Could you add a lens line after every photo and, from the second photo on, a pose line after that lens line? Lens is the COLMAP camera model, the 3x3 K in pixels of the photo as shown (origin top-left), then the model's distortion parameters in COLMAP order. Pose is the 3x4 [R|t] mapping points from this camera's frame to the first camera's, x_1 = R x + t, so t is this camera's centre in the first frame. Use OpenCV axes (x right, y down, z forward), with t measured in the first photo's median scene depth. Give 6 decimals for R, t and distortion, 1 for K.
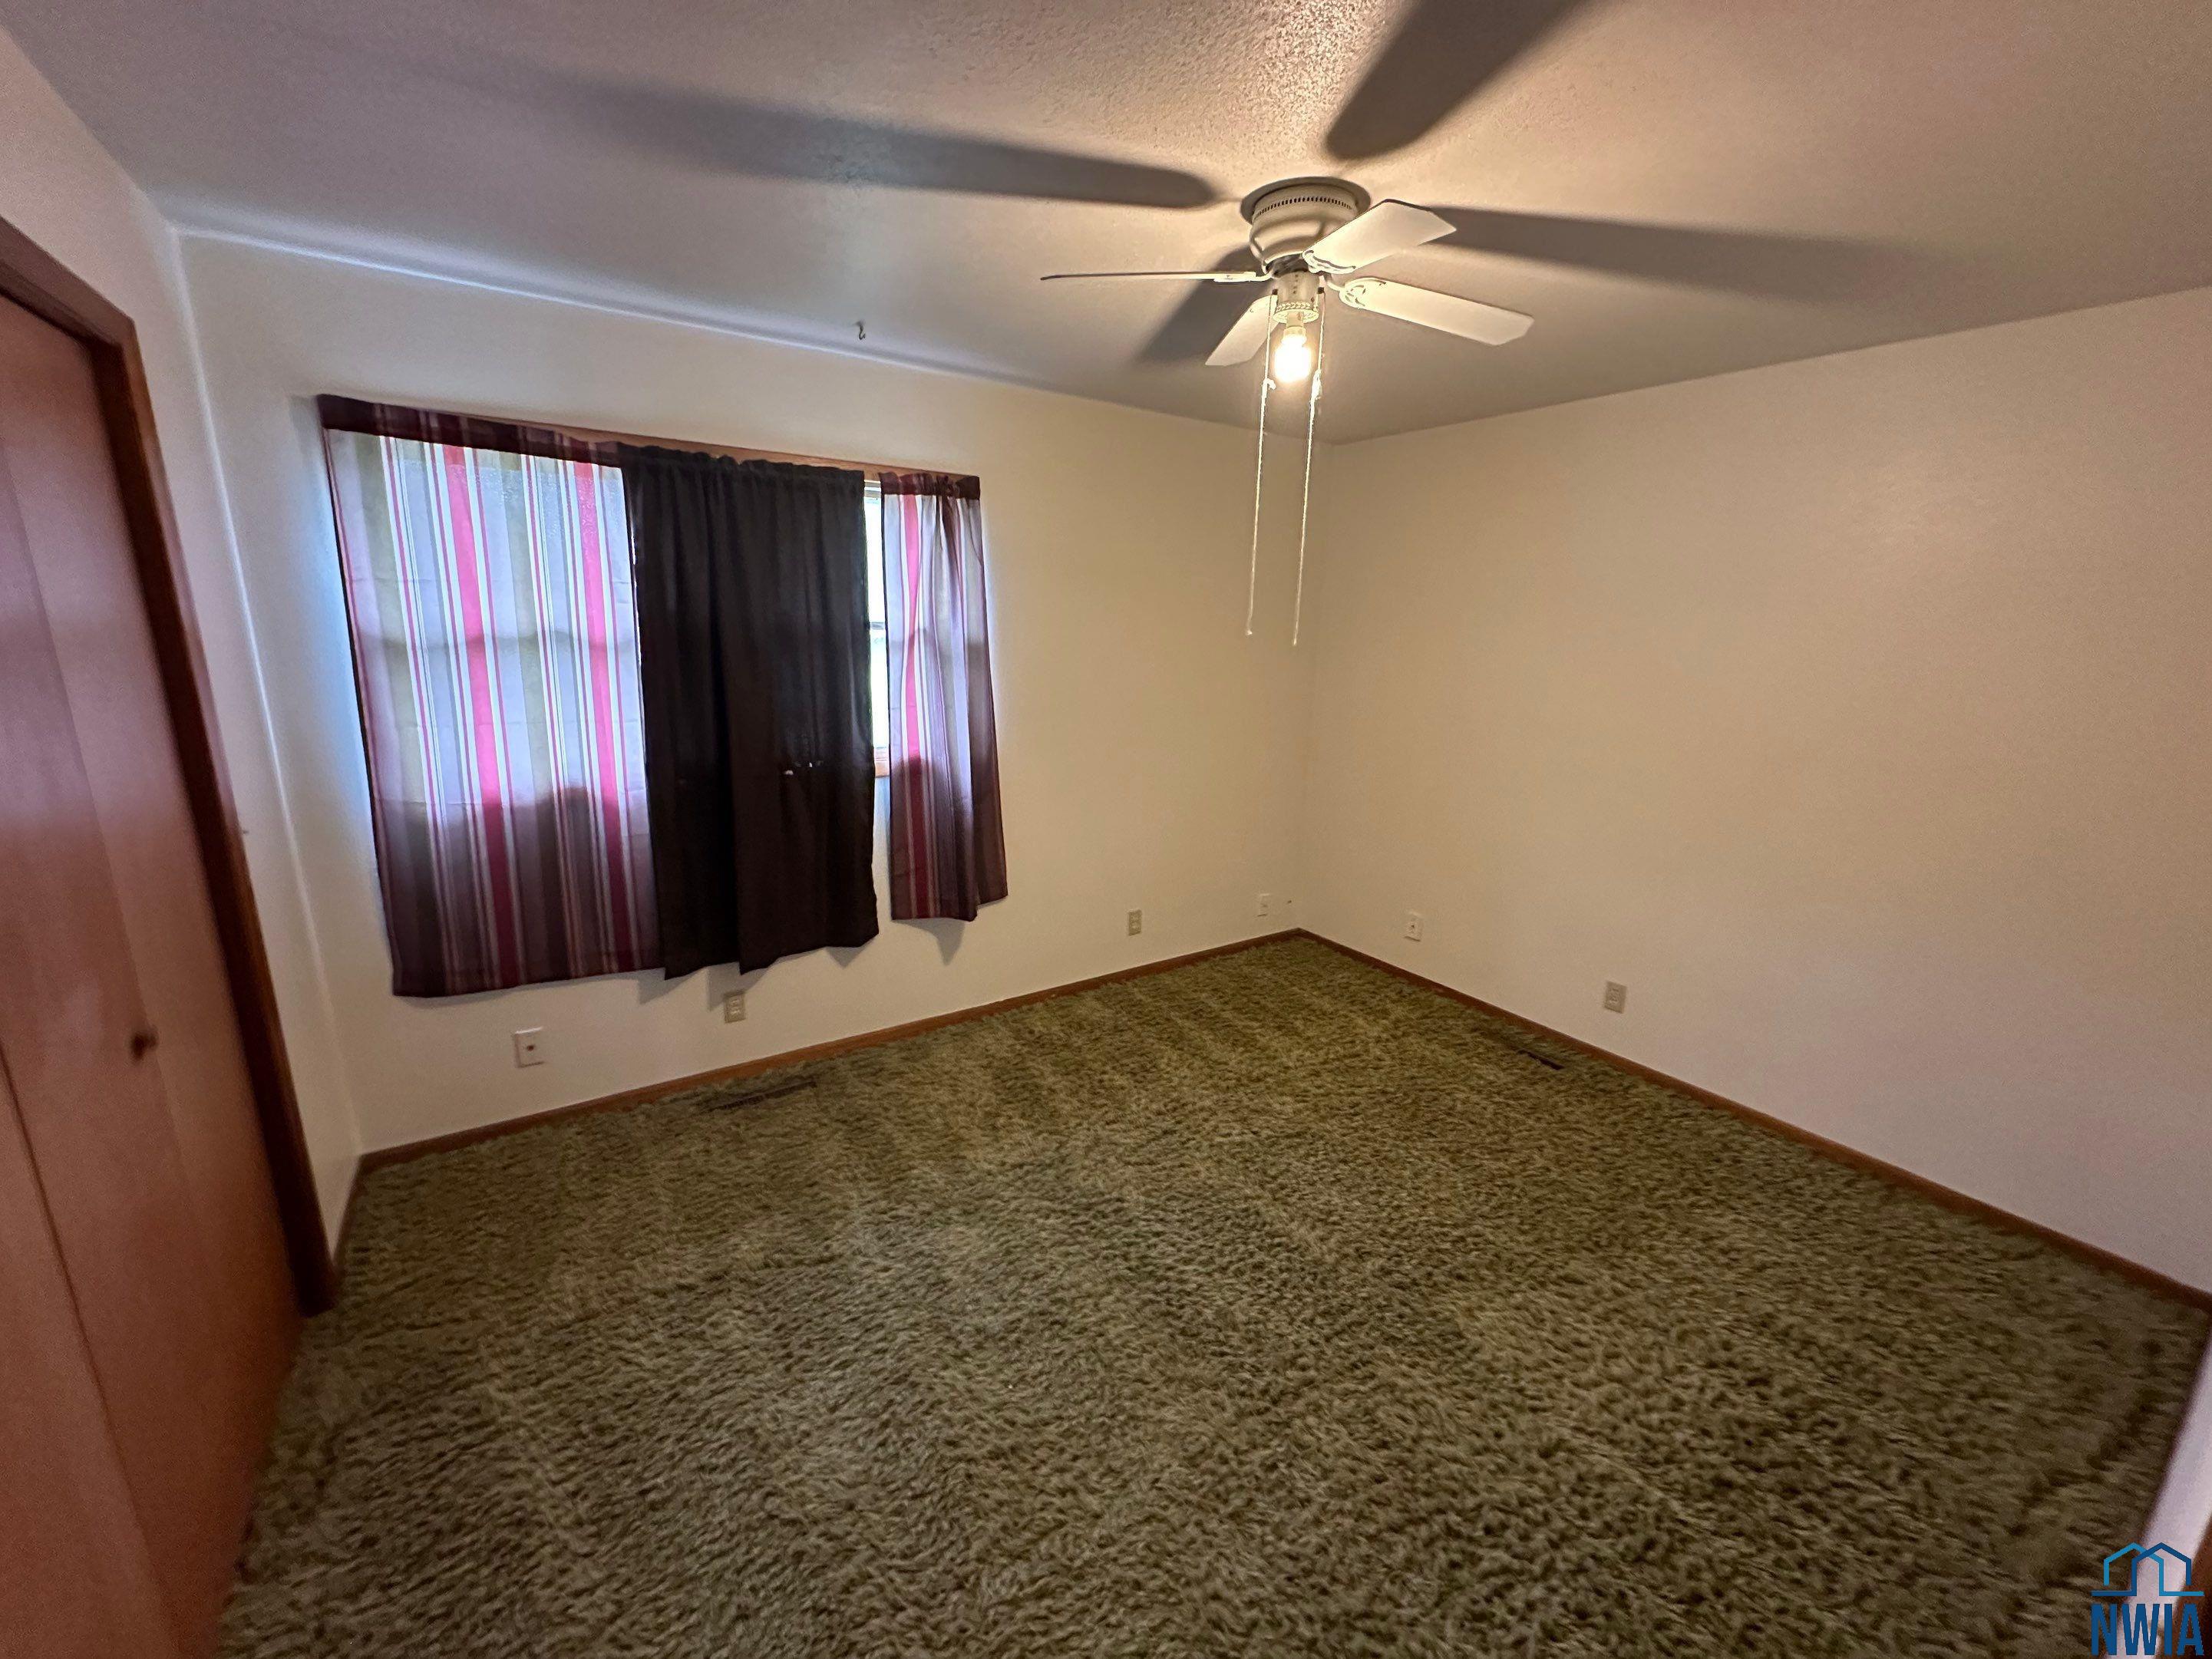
lens RADIAL K [[885.4, 0, 1096.9], [0, 885.4, 828.6], [0, 0, 1]] dist [-0.005246, 0.001193]
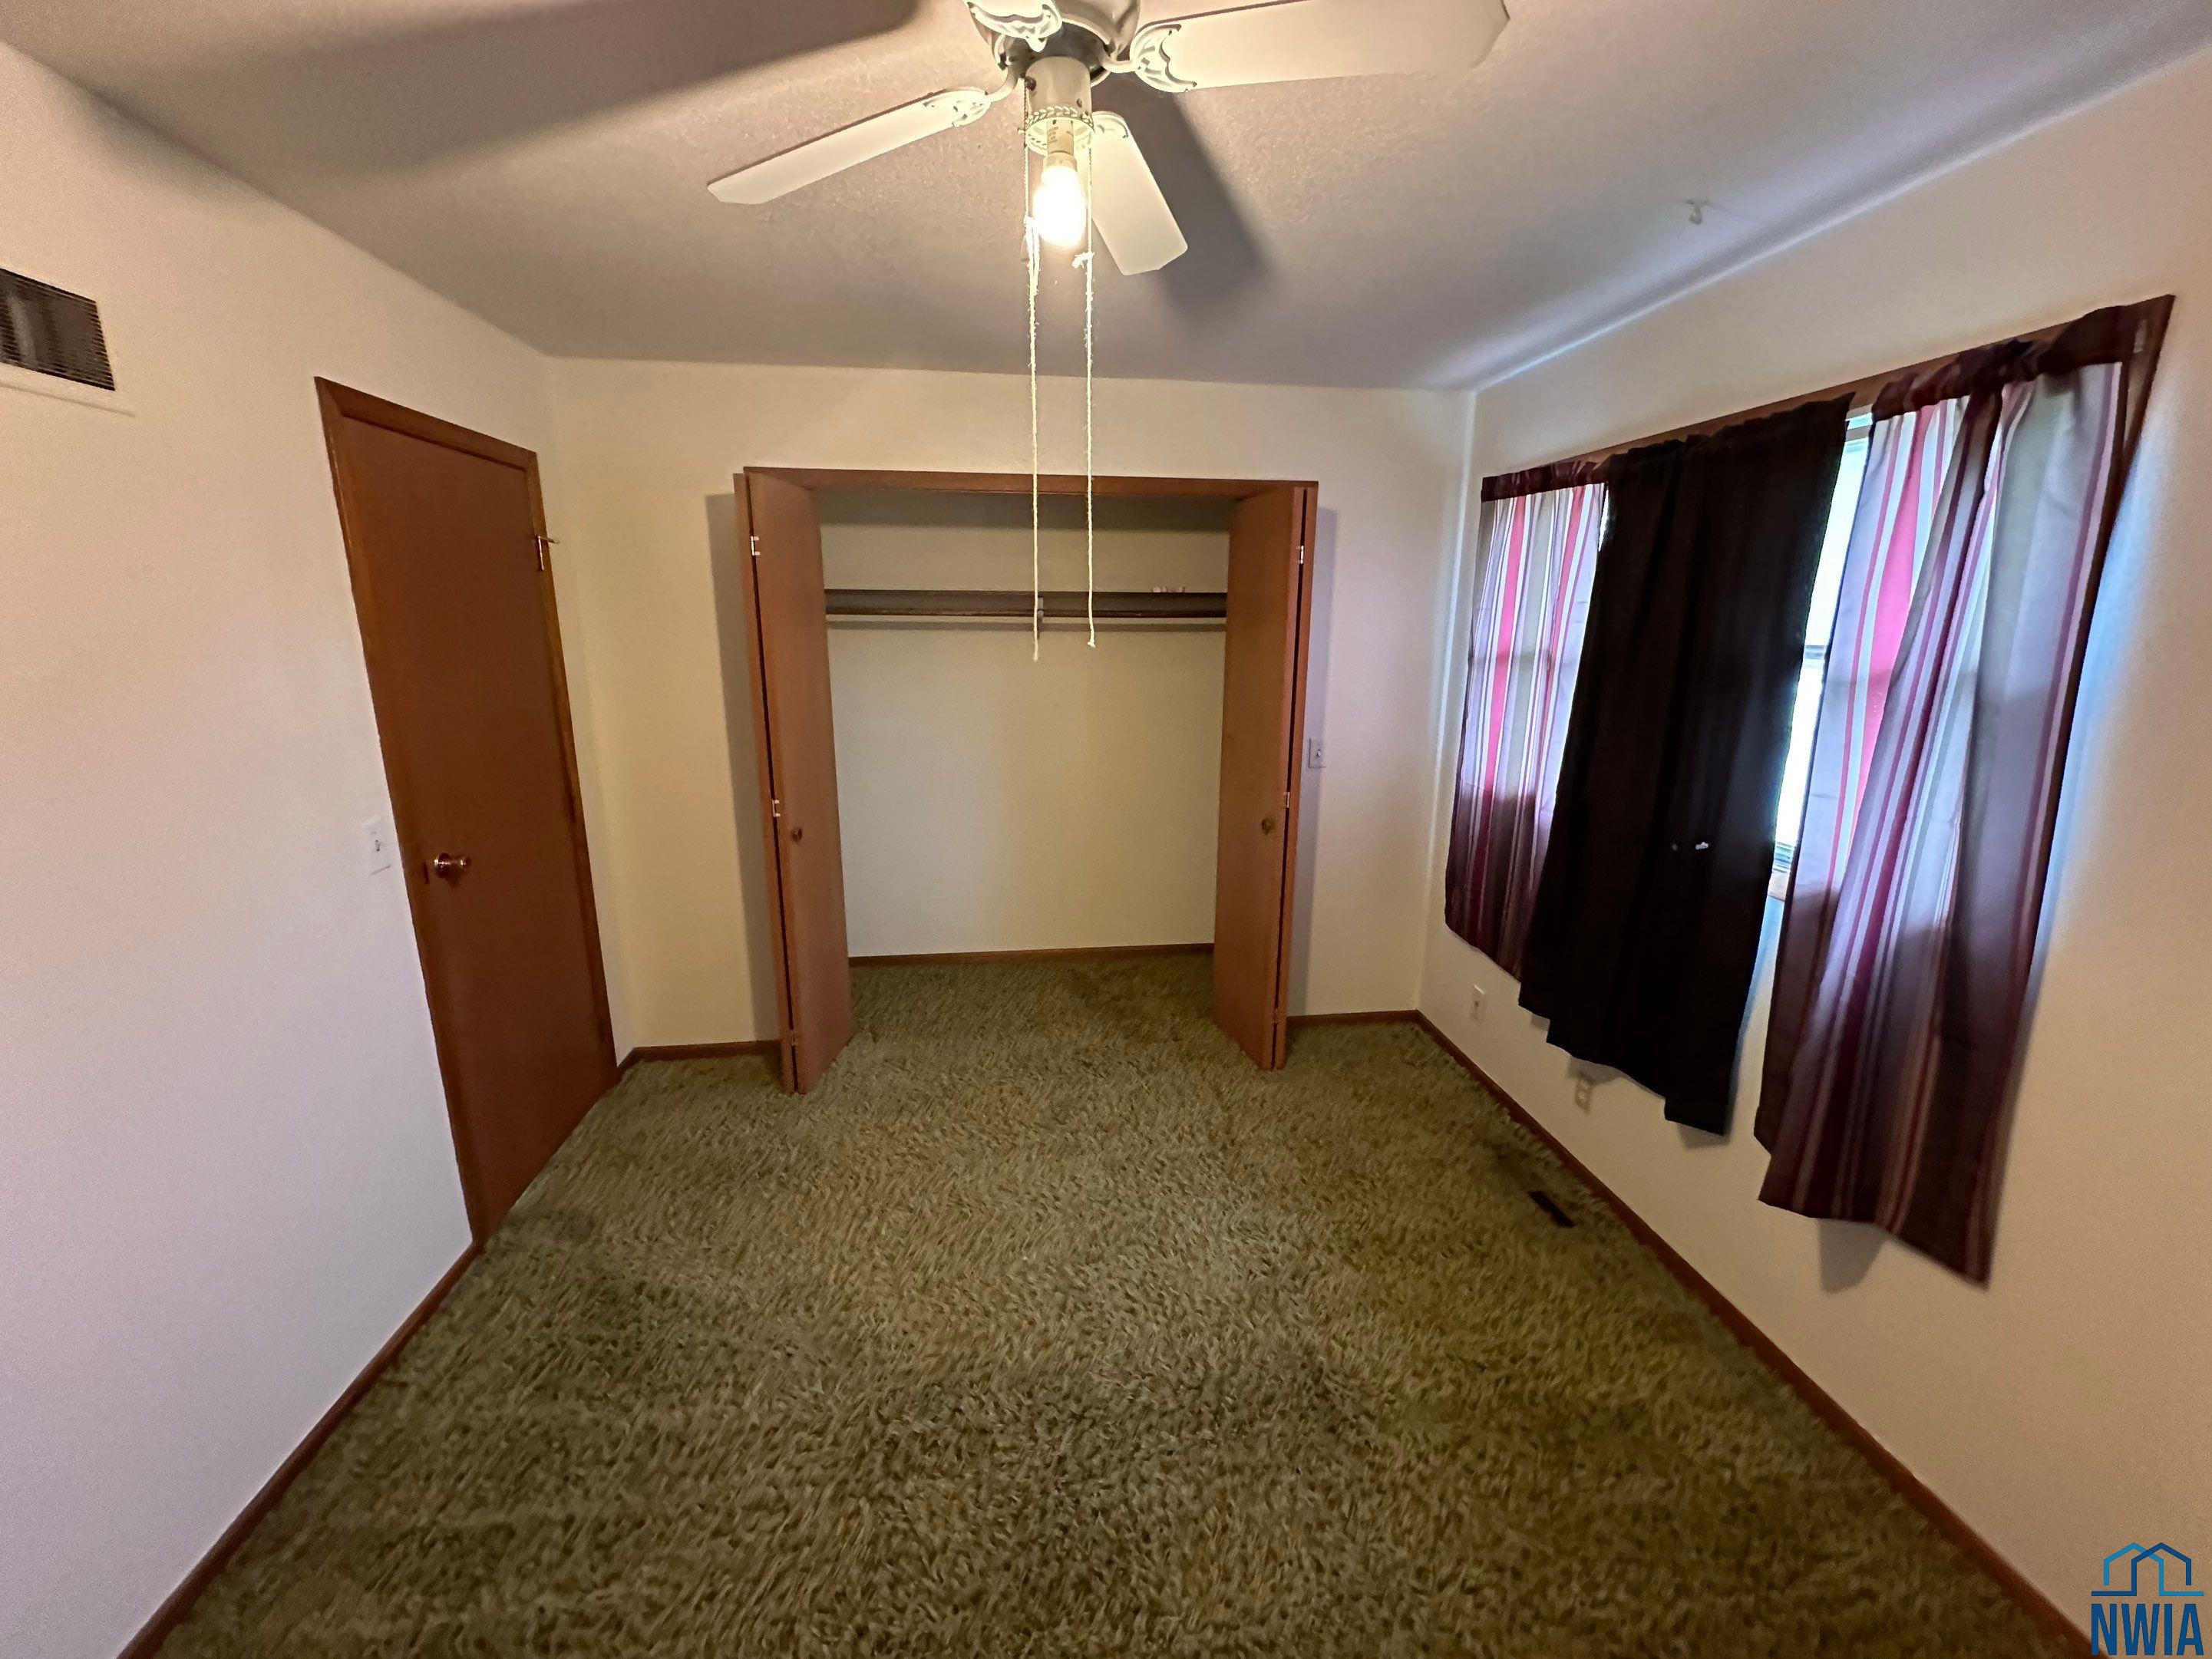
lens RADIAL K [[885.4, 0, 1099.8], [0, 885.4, 819.0], [0, 0, 1]] dist [-0.005246, 0.001193]
pose [[-0.467624, 0.172580, -0.866916, 0.511264], [-0.216222, 0.928626, 0.301498, -0.202474], [0.857074, 0.328434, -0.396933, 0.866634]]
